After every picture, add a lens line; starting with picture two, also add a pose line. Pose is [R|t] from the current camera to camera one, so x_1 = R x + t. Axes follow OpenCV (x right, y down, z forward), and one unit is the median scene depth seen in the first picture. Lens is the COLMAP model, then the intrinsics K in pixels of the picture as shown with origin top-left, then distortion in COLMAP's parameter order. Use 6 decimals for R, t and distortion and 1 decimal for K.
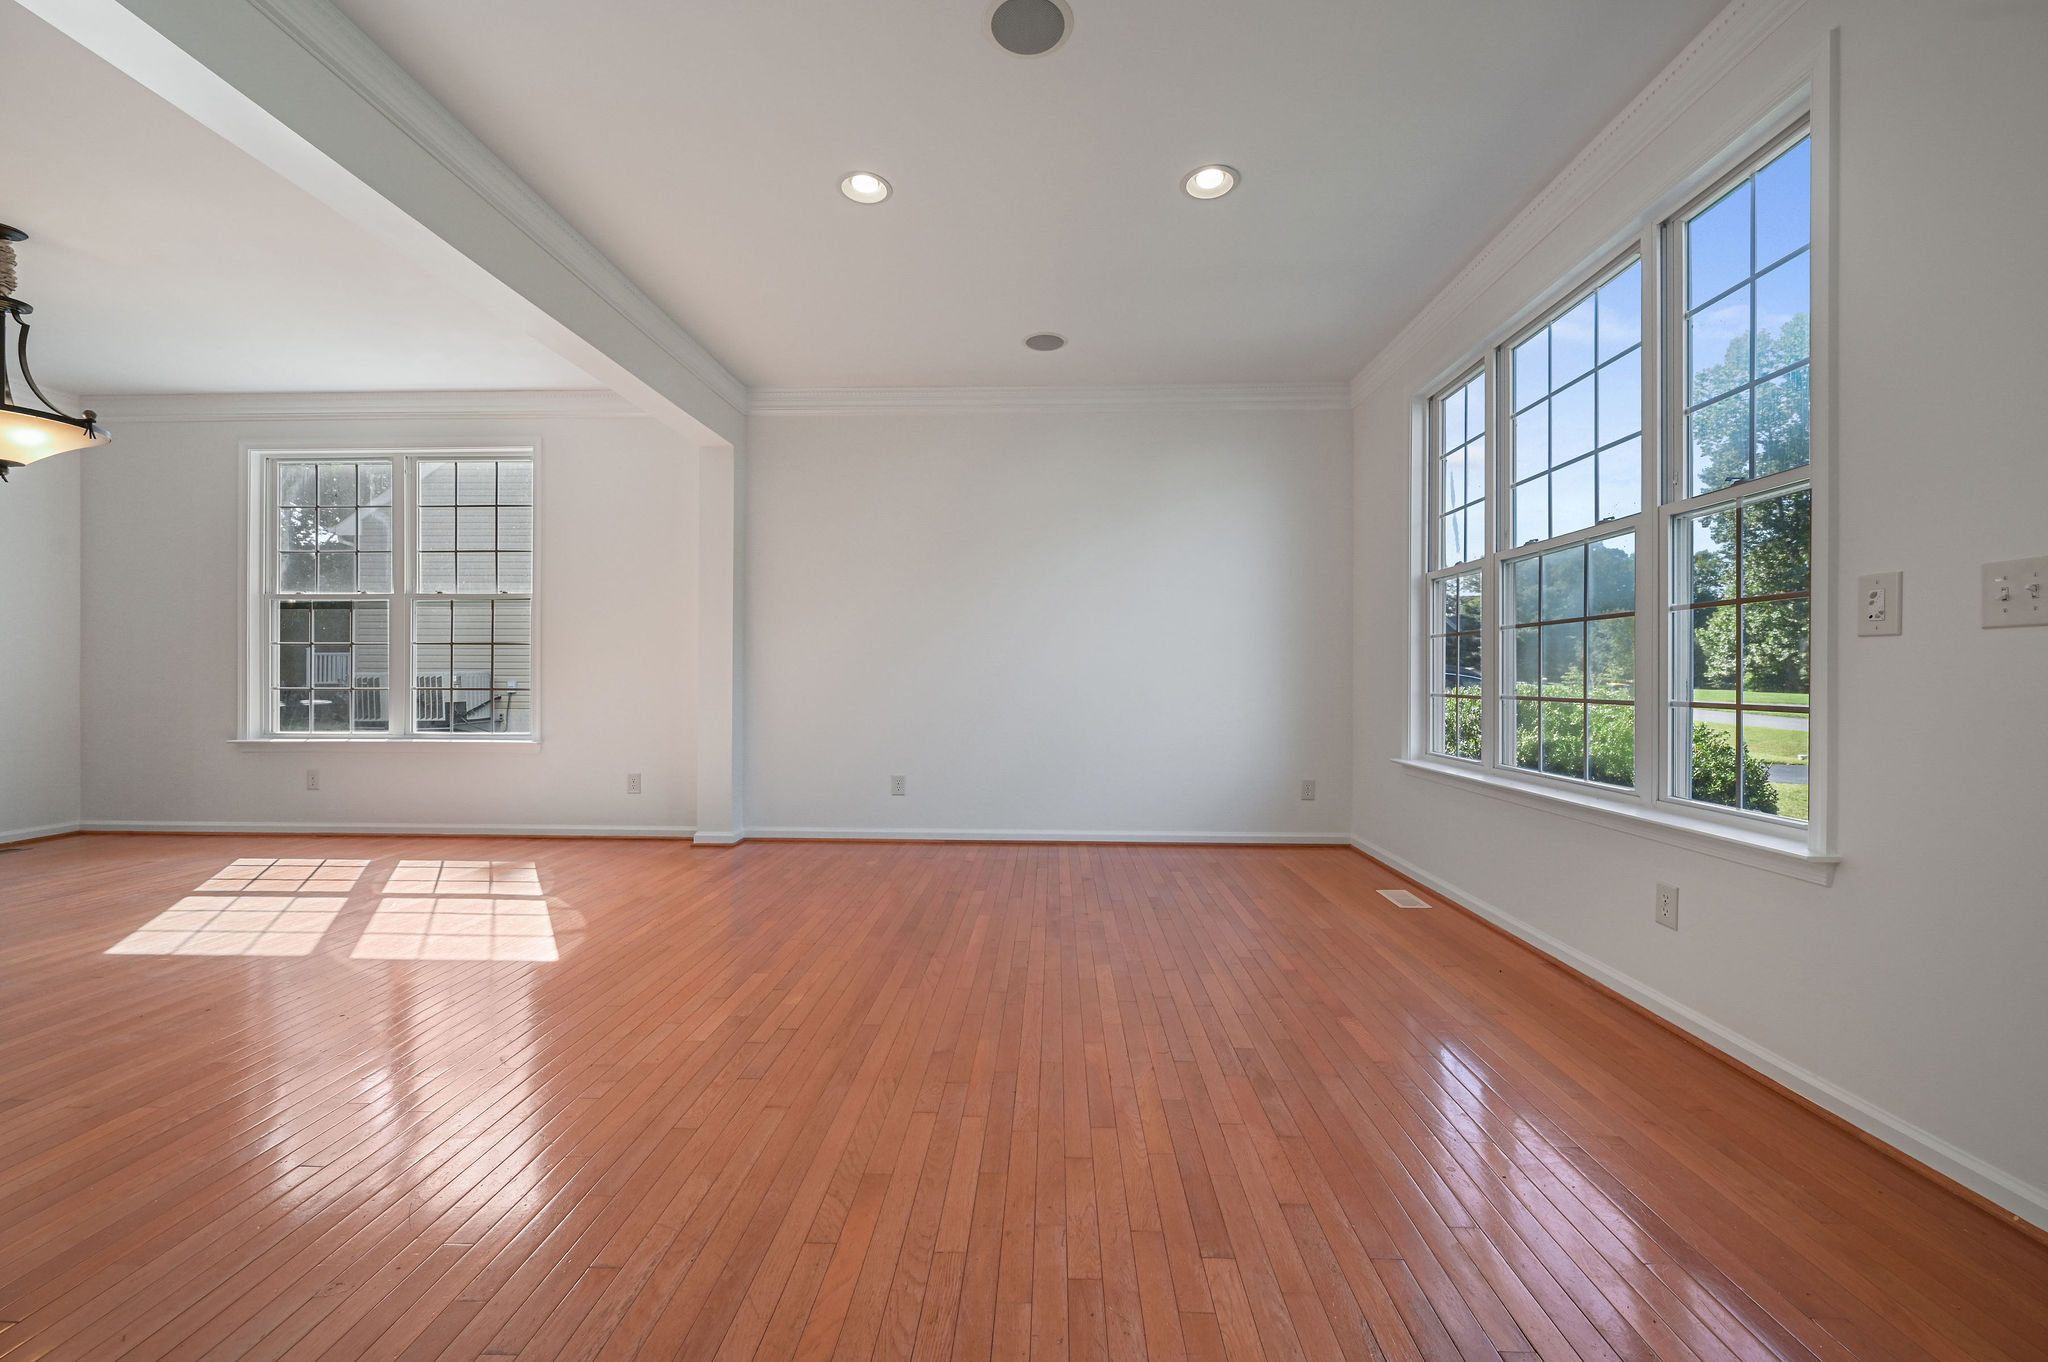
lens RADIAL K [[808.0, 0, 1027.2], [0, 808.0, 677.0], [0, 0, 1]] dist [0.002085, -0.000378]
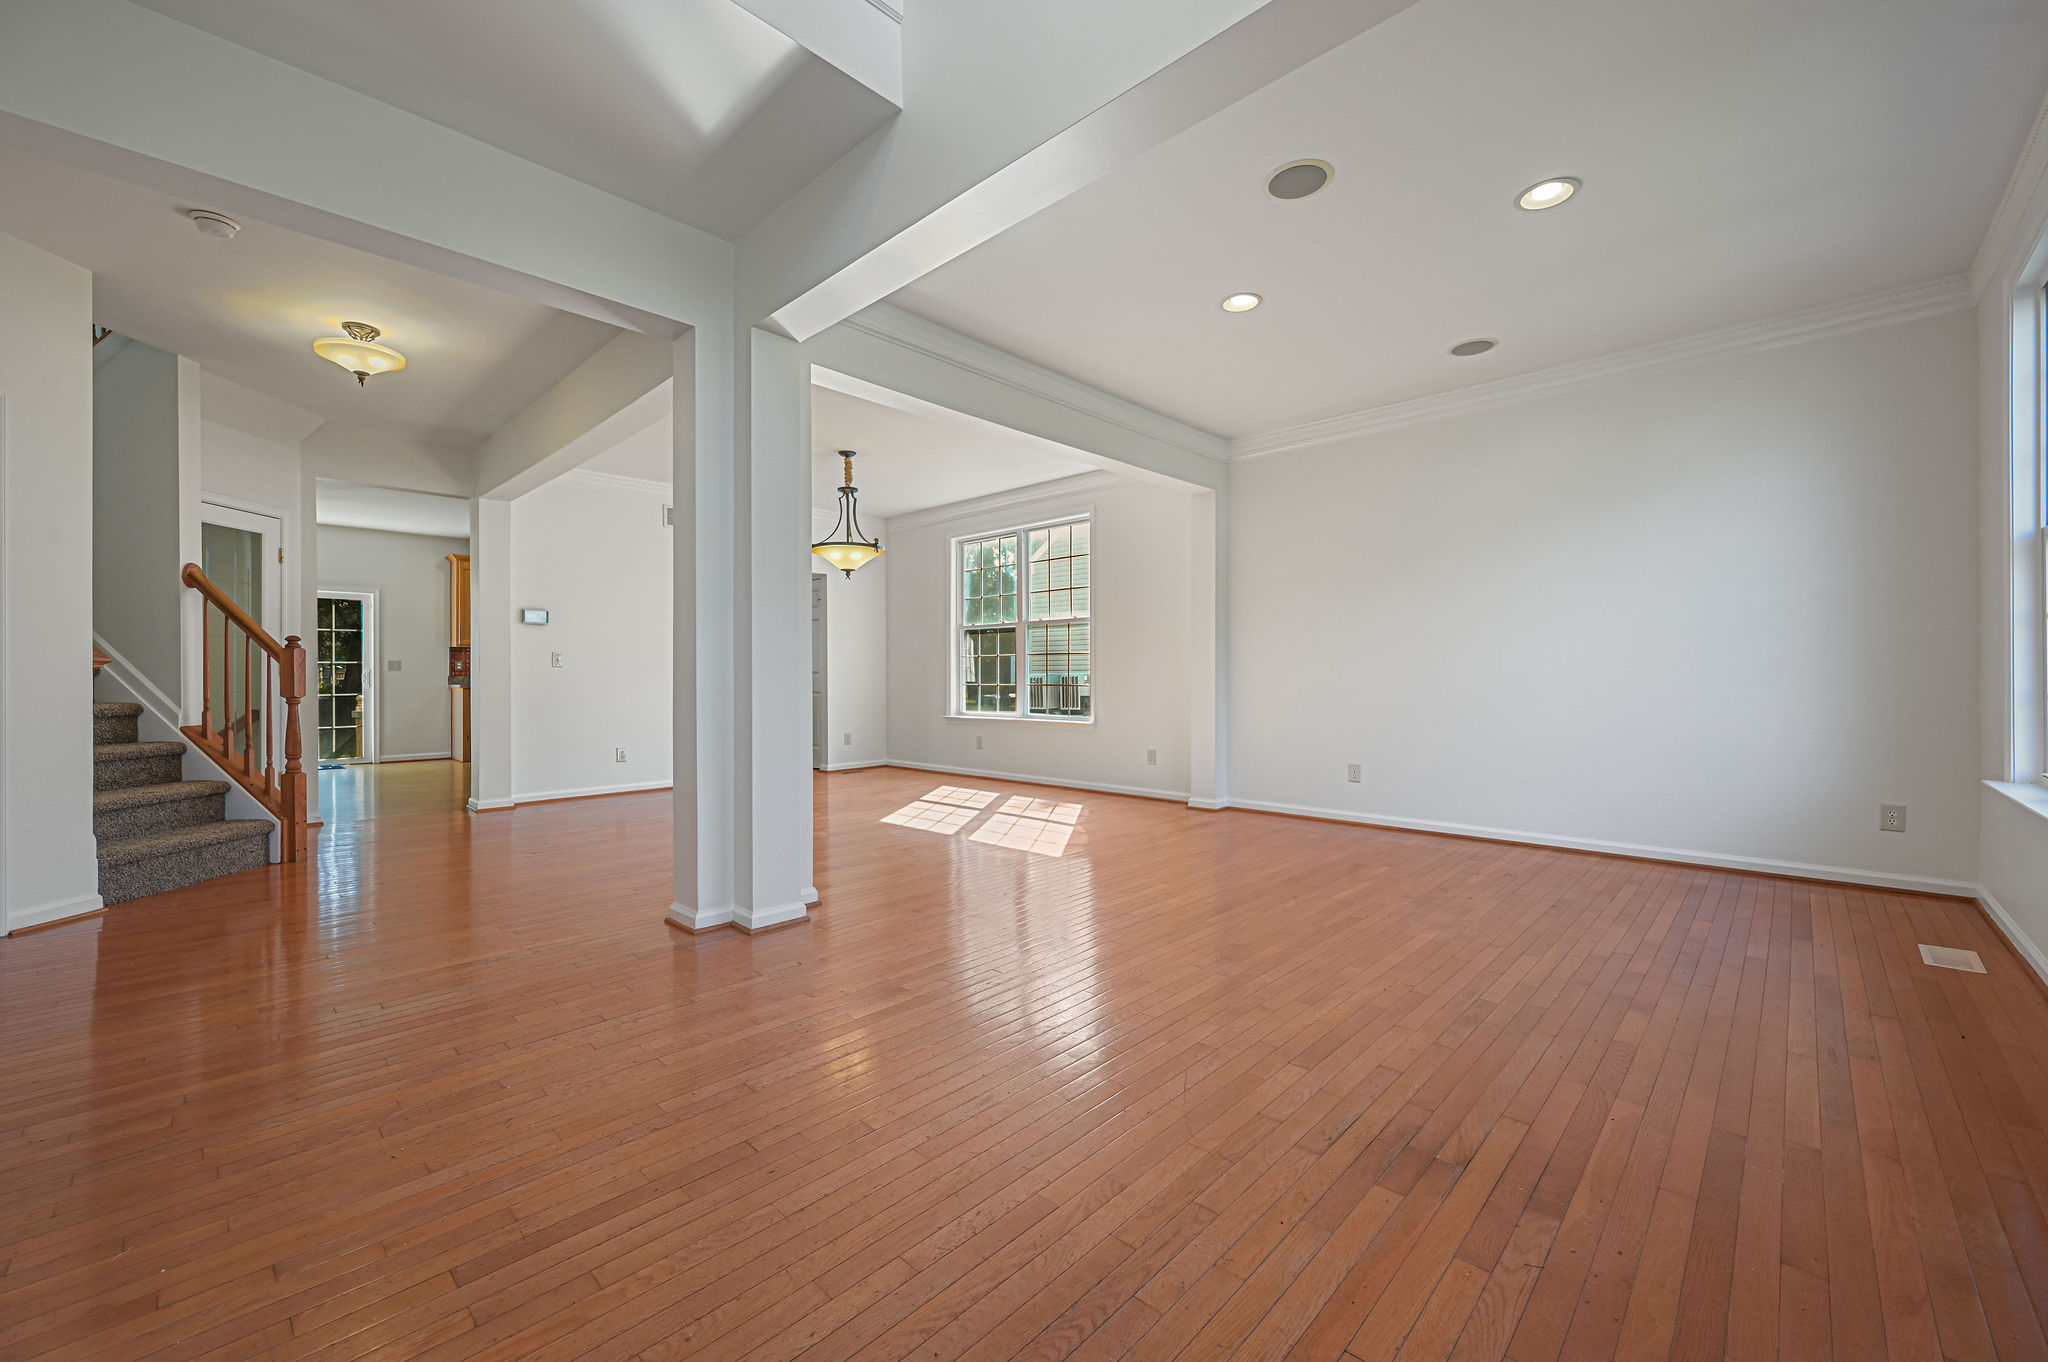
lens RADIAL K [[808.0, 0, 1027.2], [0, 808.0, 677.0], [0, 0, 1]] dist [0.002085, -0.000378]
pose [[0.750021, -0.005077, -0.661394, 0.245441], [0.007968, 0.999967, 0.001360, -0.002370], [0.661365, -0.006290, 0.750037, -0.129911]]
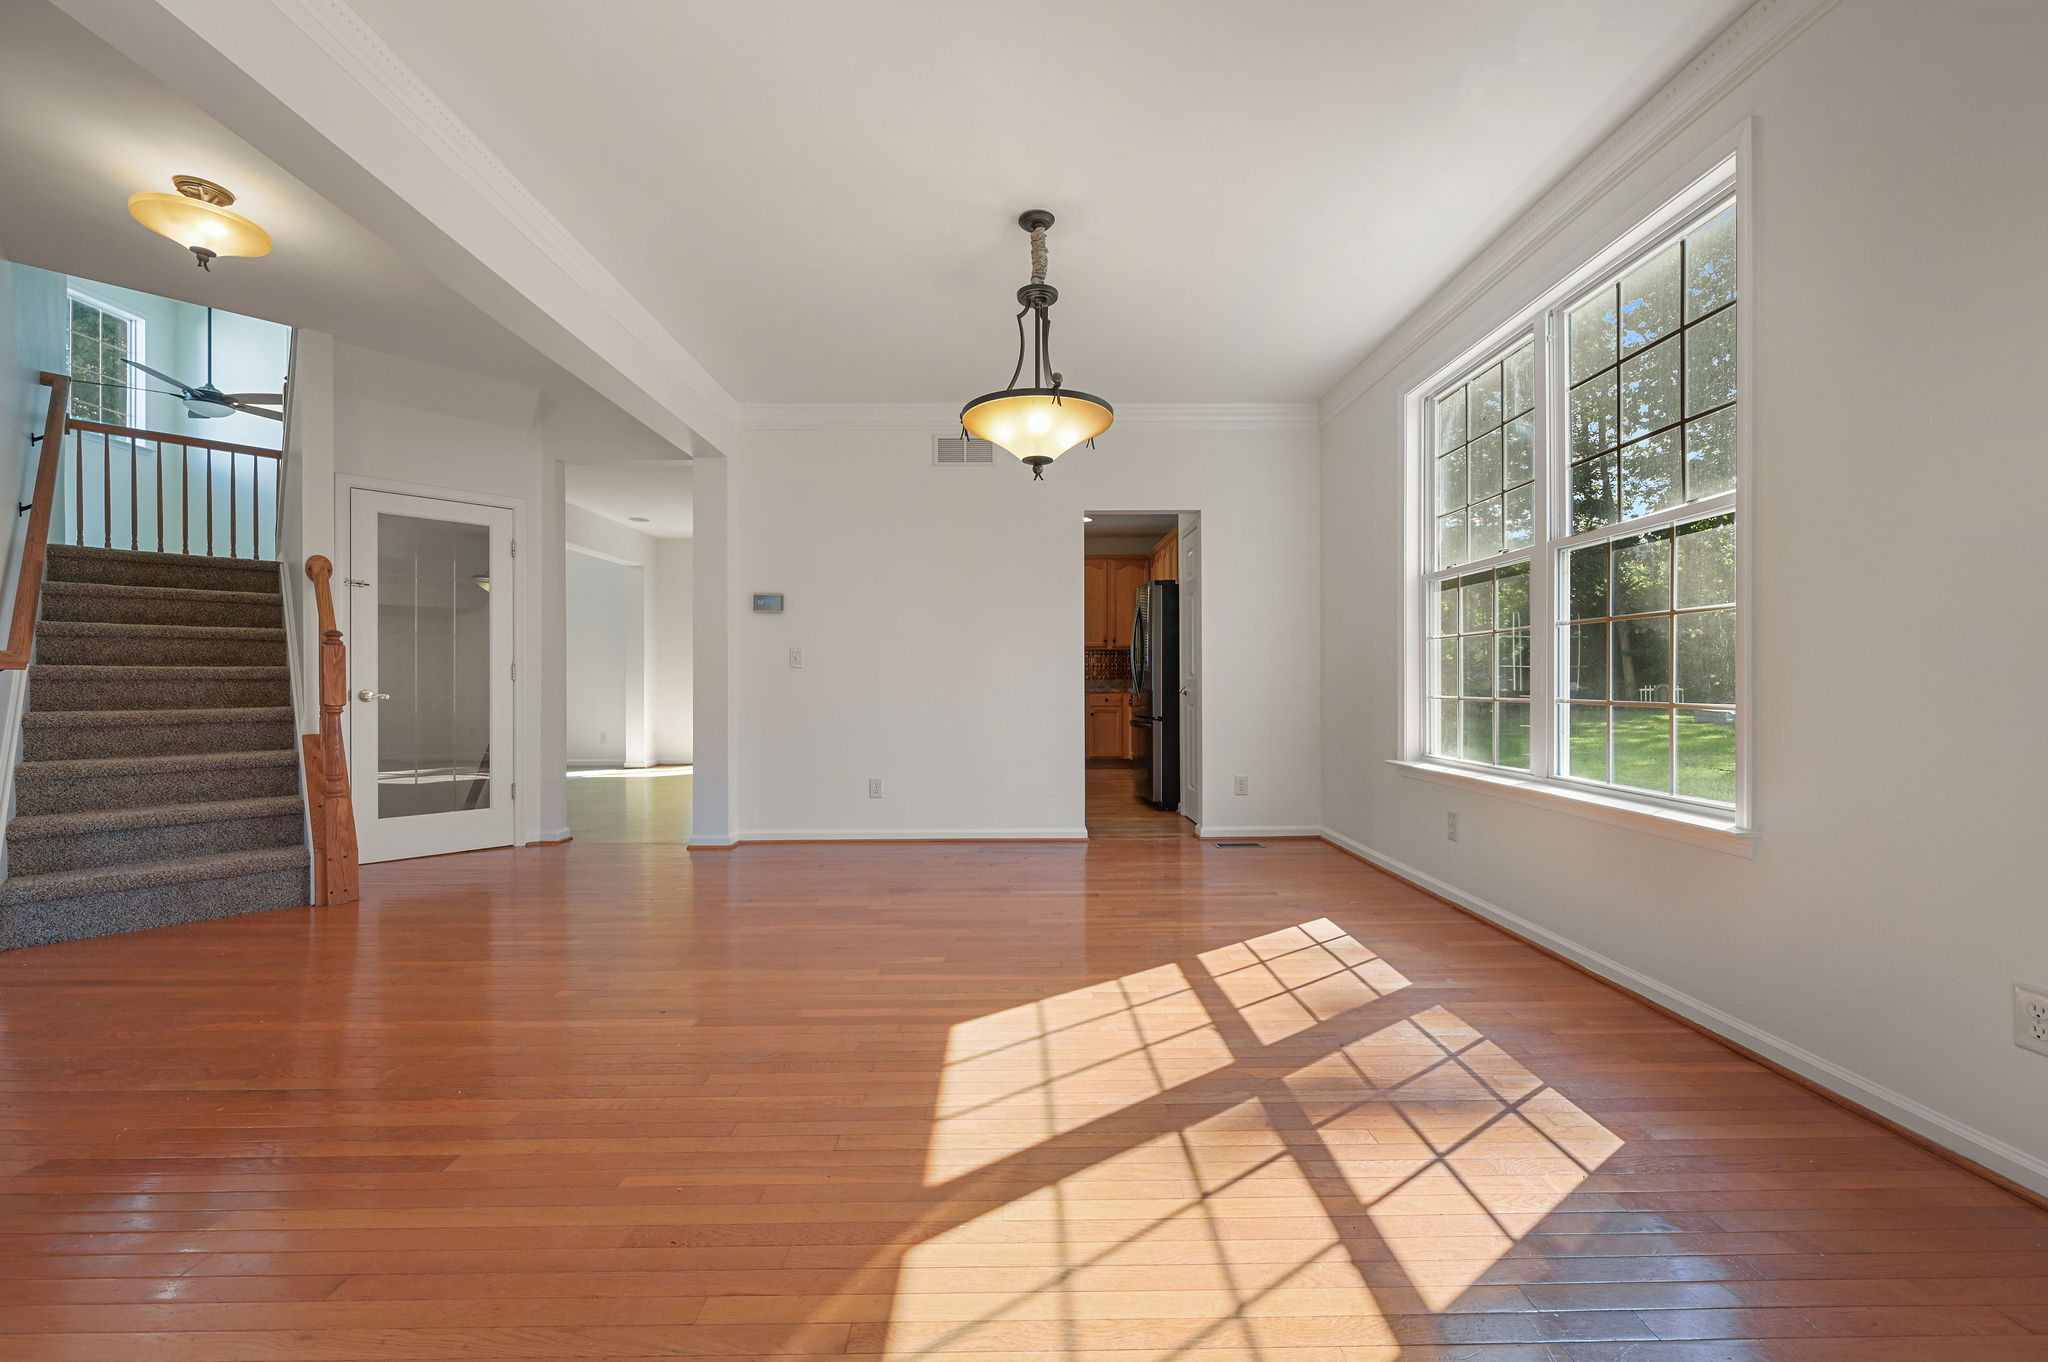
lens RADIAL K [[810.9, 0, 1028.9], [0, 810.9, 688.0], [0, 0, 1]] dist [0.001657, 0.000002]
pose [[0.059091, 0.002138, -0.998250, -0.202154], [0.005659, 0.999981, 0.002477, 0.001868], [0.998237, -0.005796, 0.059078, 0.622371]]
